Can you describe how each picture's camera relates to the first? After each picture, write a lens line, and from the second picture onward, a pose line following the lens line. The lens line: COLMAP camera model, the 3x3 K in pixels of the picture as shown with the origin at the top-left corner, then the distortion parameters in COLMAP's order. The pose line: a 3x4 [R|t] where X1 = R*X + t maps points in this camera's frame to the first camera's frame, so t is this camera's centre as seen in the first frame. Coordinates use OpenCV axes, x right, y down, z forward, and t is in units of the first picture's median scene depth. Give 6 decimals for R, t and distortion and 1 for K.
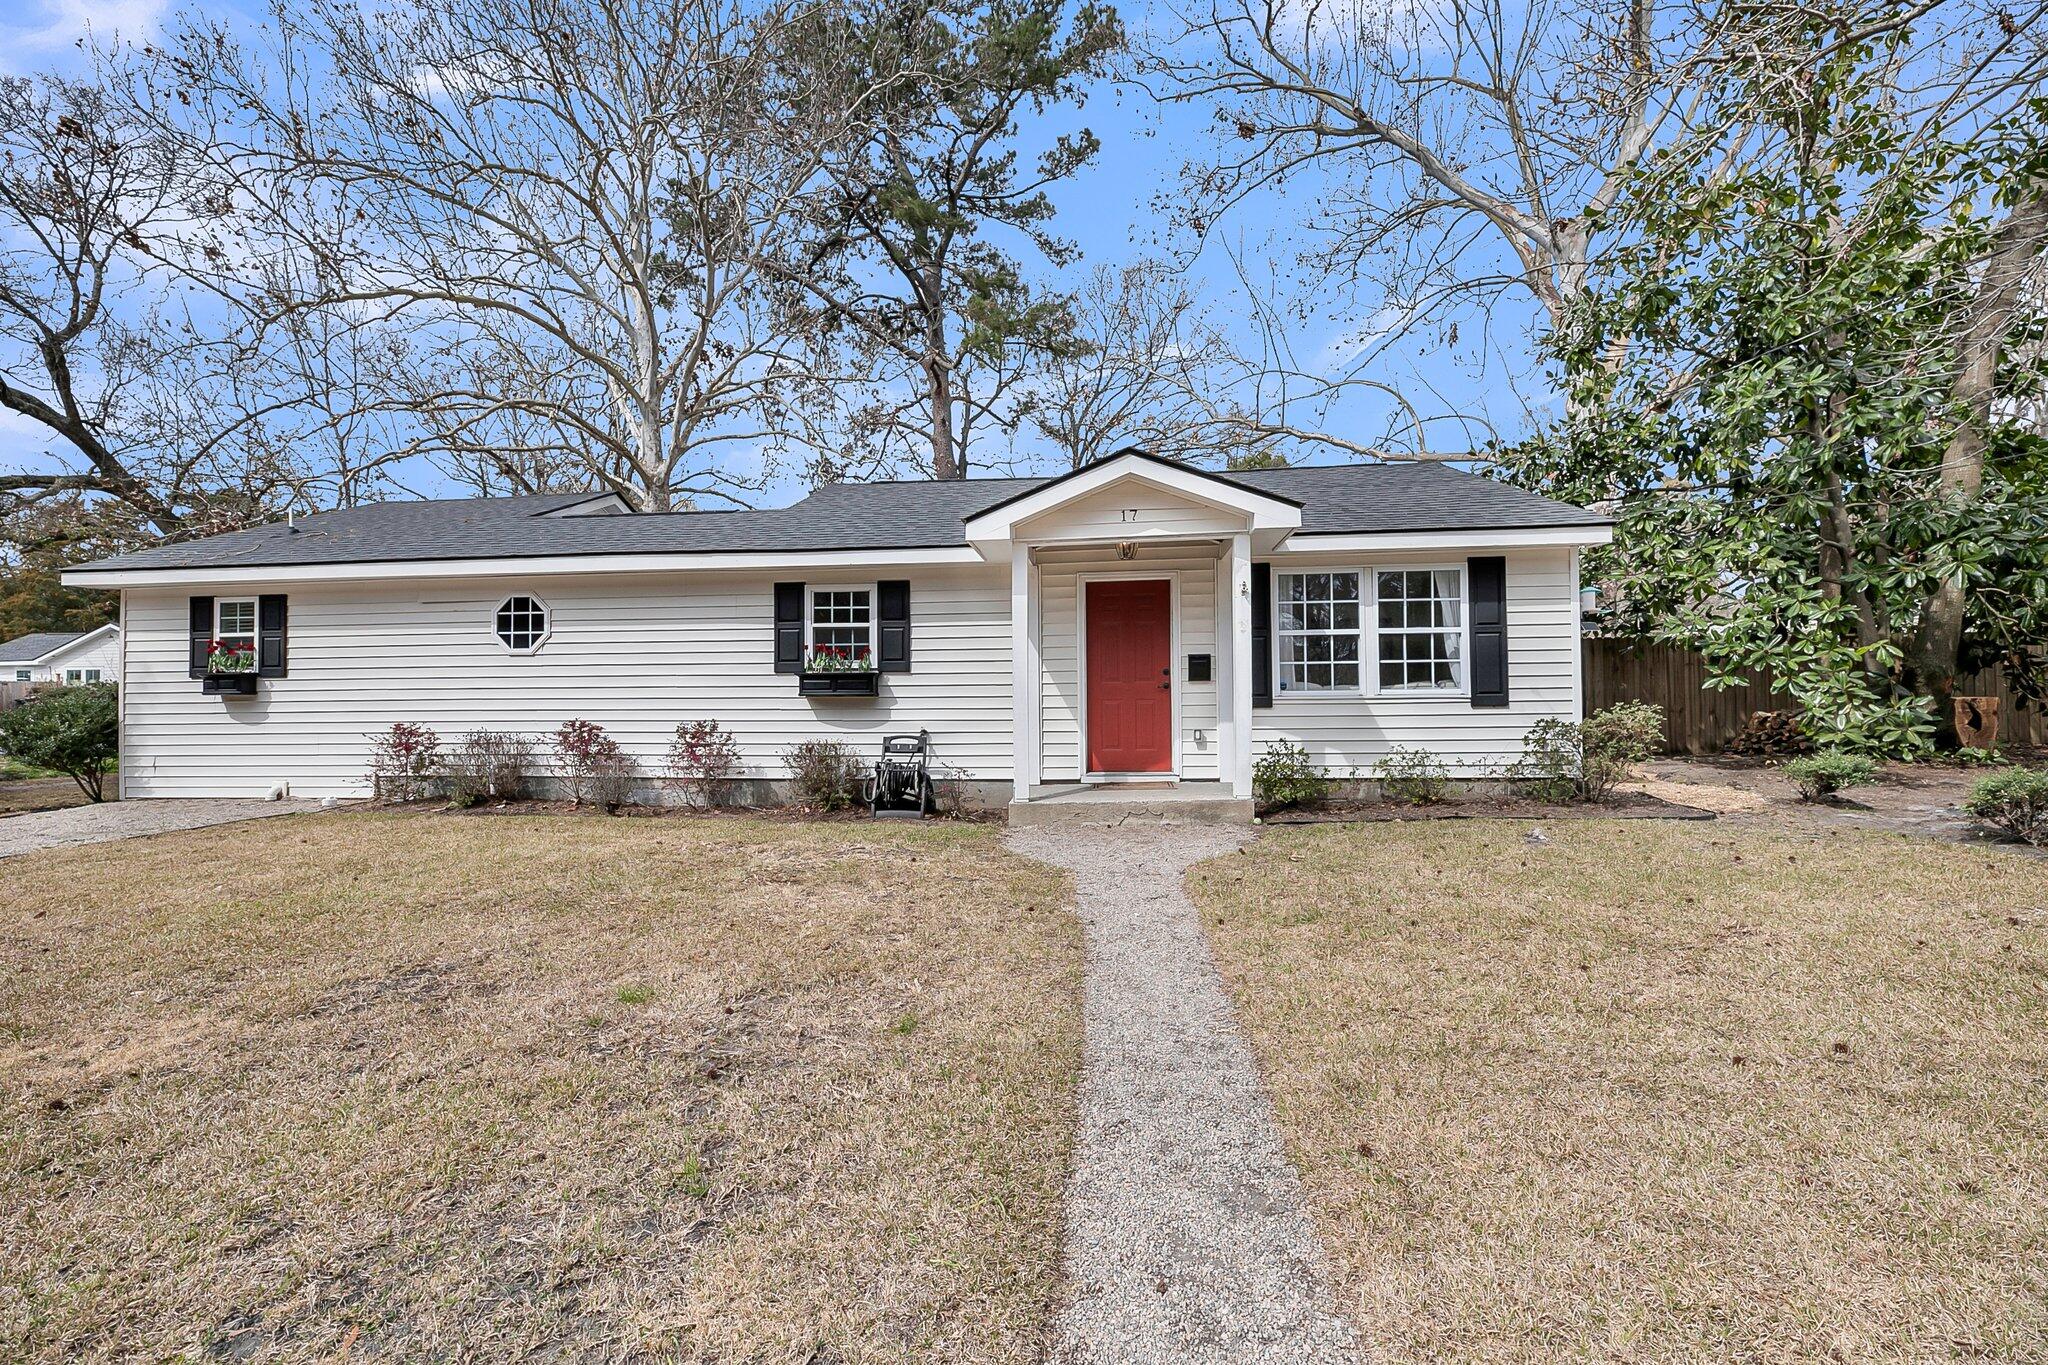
lens RADIAL K [[839.3, 0, 1022.0], [0, 839.3, 687.3], [0, 0, 1]] dist [-0.002272, -0.000189]
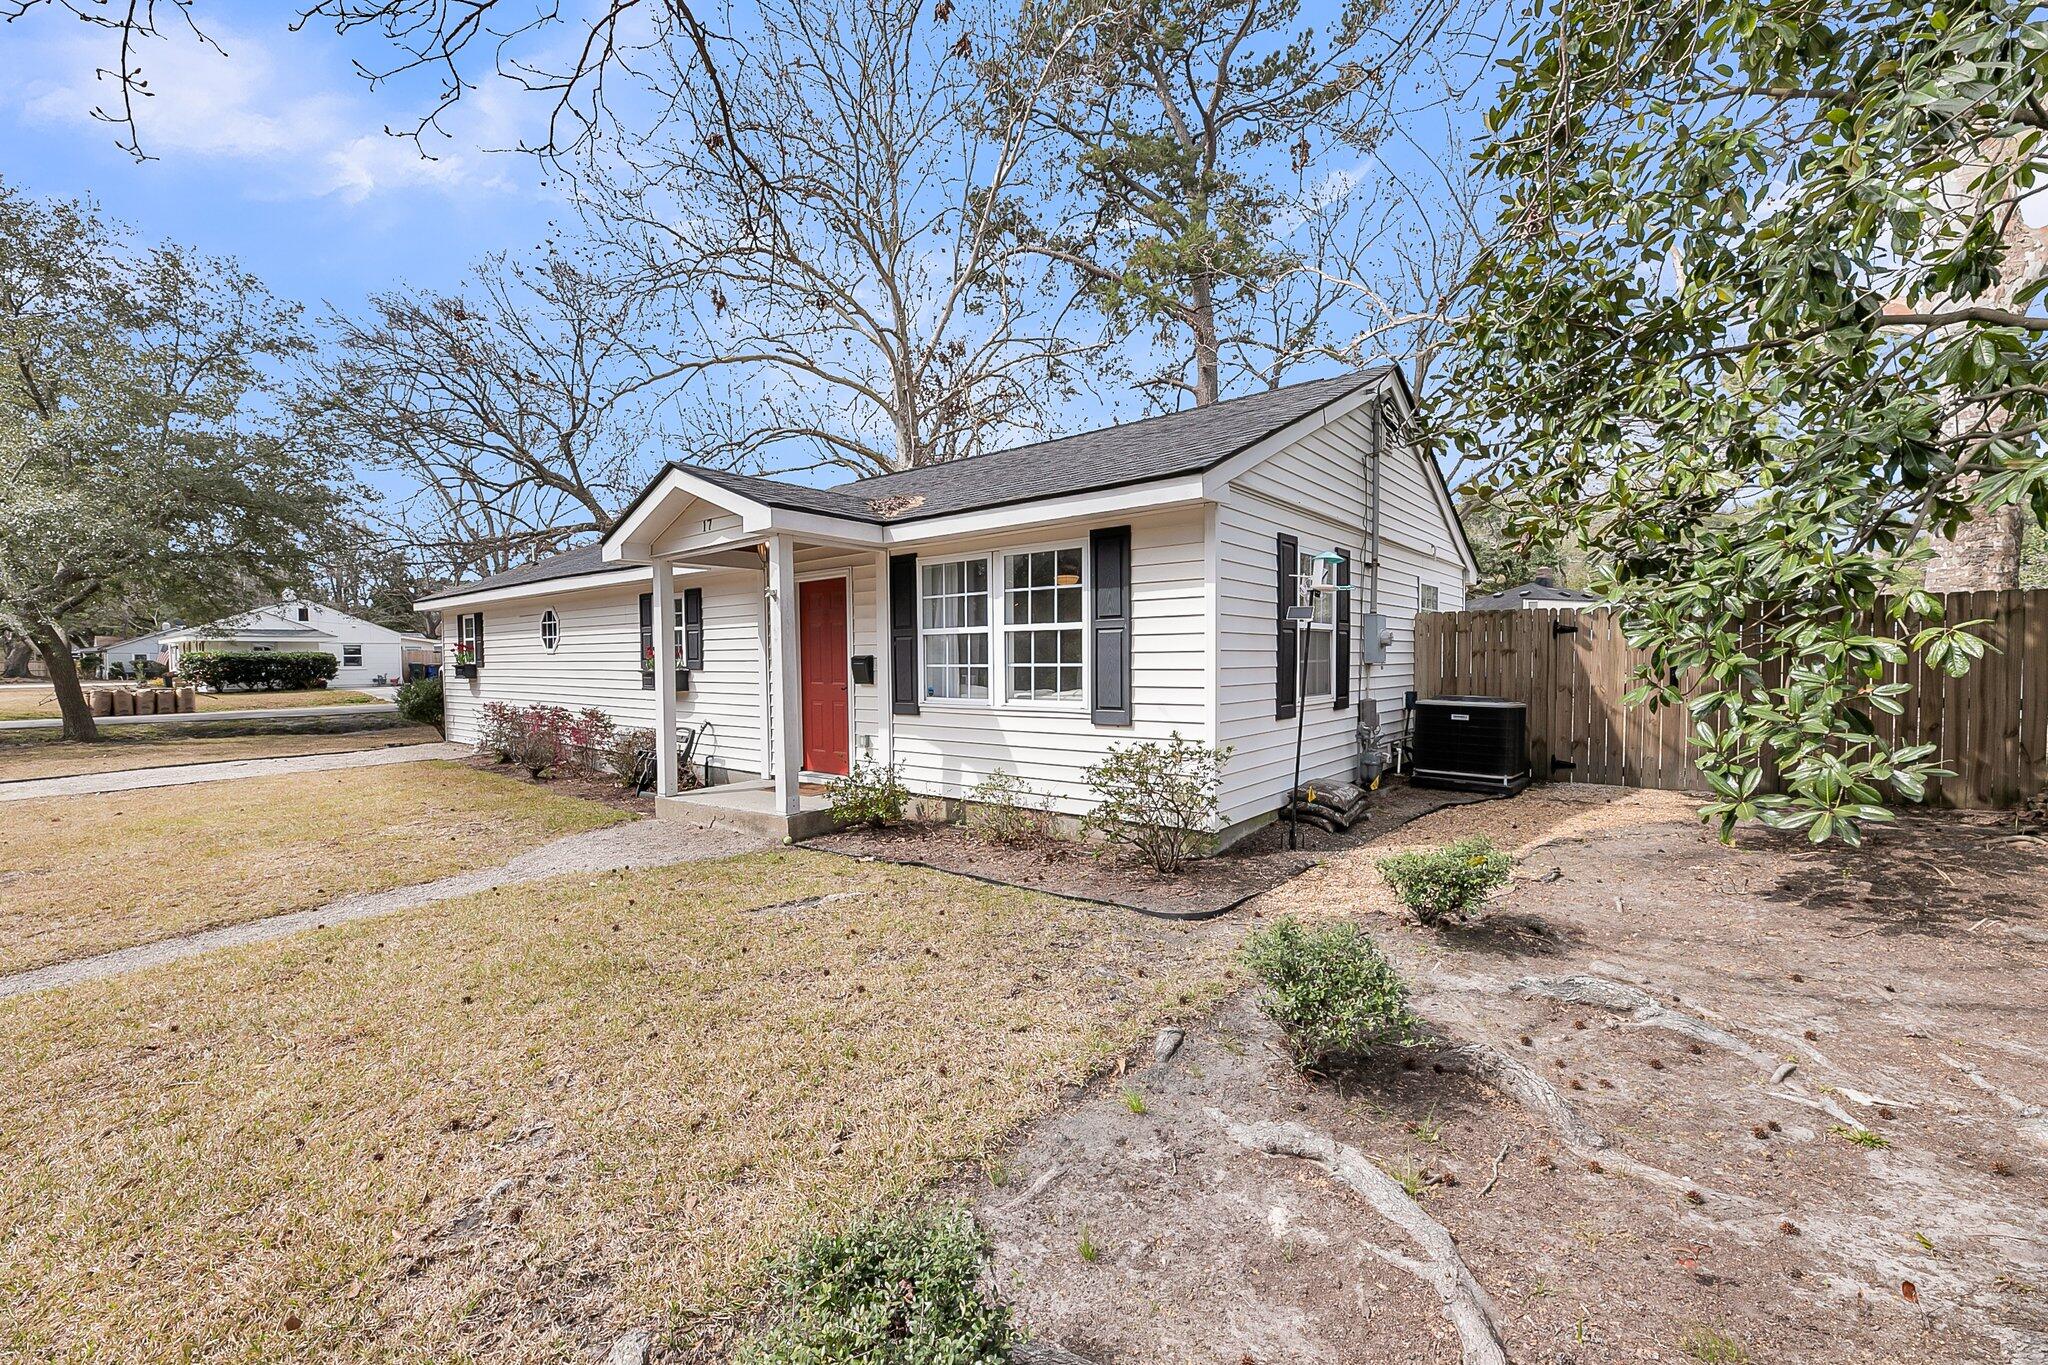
lens RADIAL K [[839.3, 0, 1021.7], [0, 839.3, 680.2], [0, 0, 1]] dist [-0.002272, -0.000189]
pose [[0.830320, 0.014972, -0.557085, 0.895466], [0.014660, 0.998706, 0.048692, -0.055625], [0.557094, -0.048596, 0.829027, 0.319738]]
